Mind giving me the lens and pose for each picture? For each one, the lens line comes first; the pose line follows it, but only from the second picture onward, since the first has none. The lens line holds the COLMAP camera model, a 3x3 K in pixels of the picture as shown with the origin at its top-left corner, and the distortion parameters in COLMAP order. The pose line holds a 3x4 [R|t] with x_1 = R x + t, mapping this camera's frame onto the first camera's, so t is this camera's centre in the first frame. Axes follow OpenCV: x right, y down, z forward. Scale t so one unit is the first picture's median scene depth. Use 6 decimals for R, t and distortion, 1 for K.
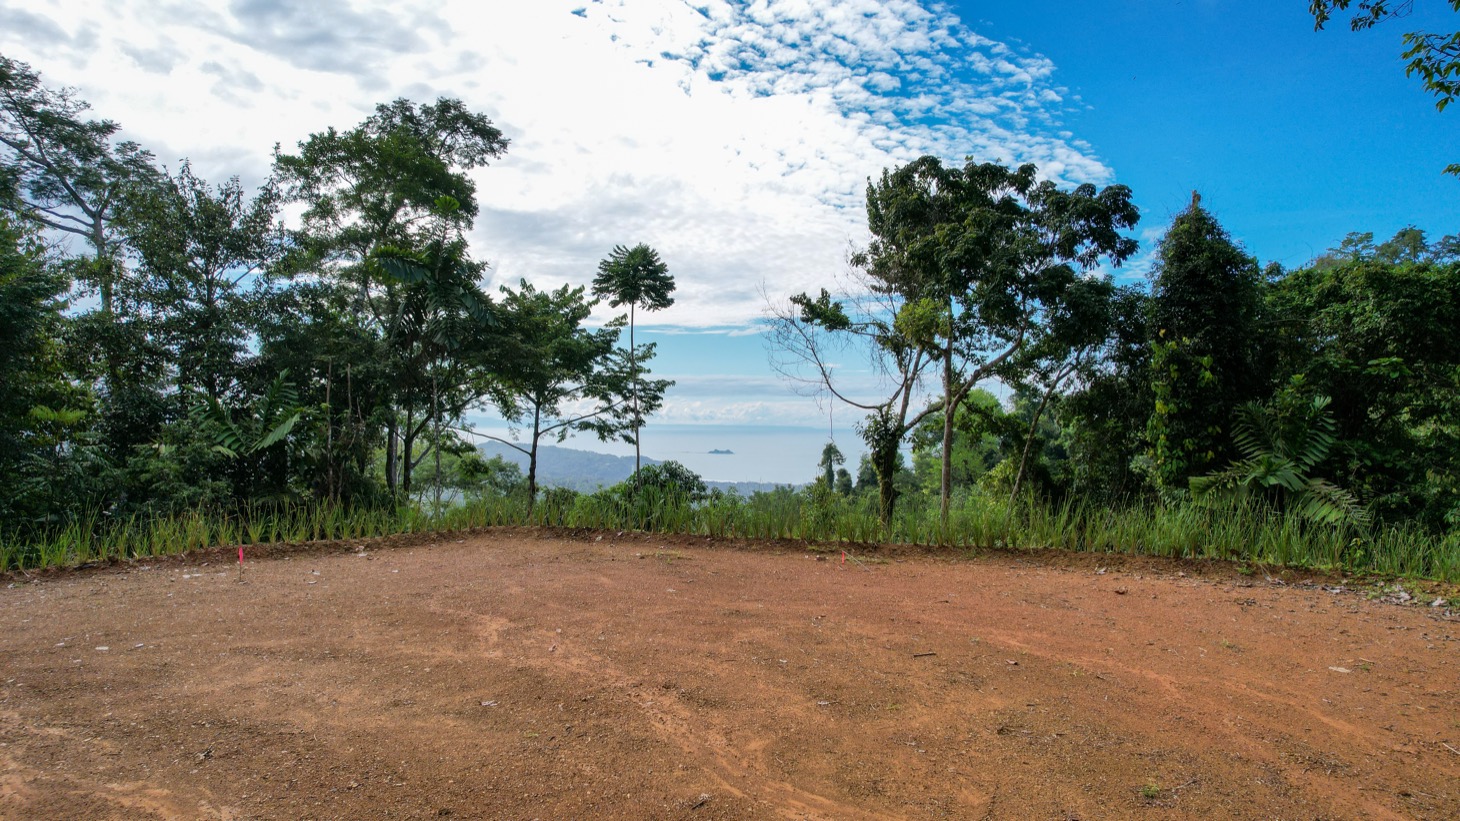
lens RADIAL K [[981.3, 0, 730.3], [0, 981.3, 410.6], [0, 0, 1]] dist [-0.001648, 0.000211]
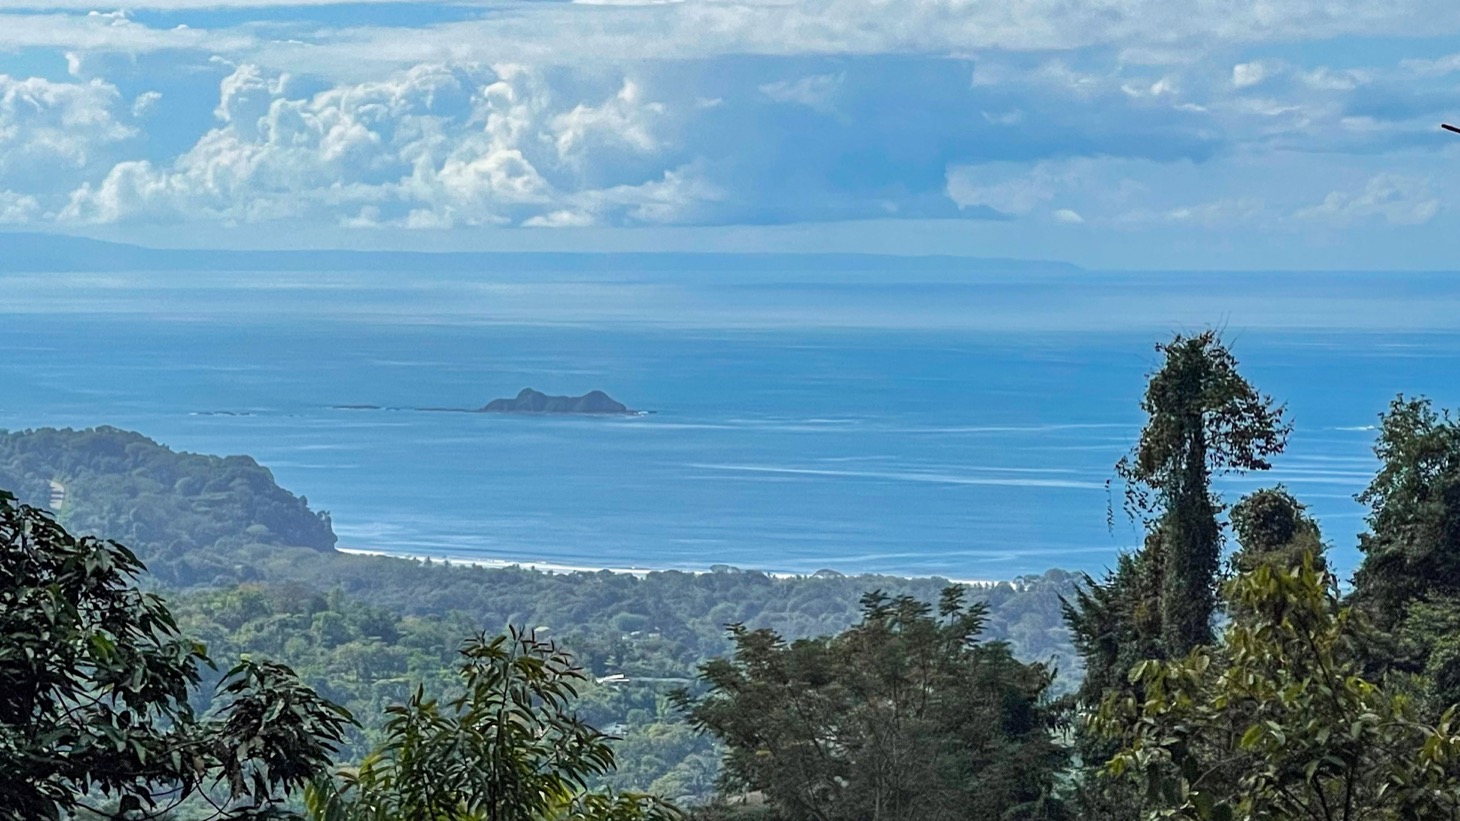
lens RADIAL K [[5385.9, 0, 738.2], [0, 5385.9, 407.2], [0, 0, 1]] dist [0.087283, 0.000000]
pose [[0.999645, -0.016160, 0.021184, 0.008238], [0.015274, 0.999028, 0.041337, 0.007263], [-0.021832, -0.040999, 0.998921, 0.115890]]
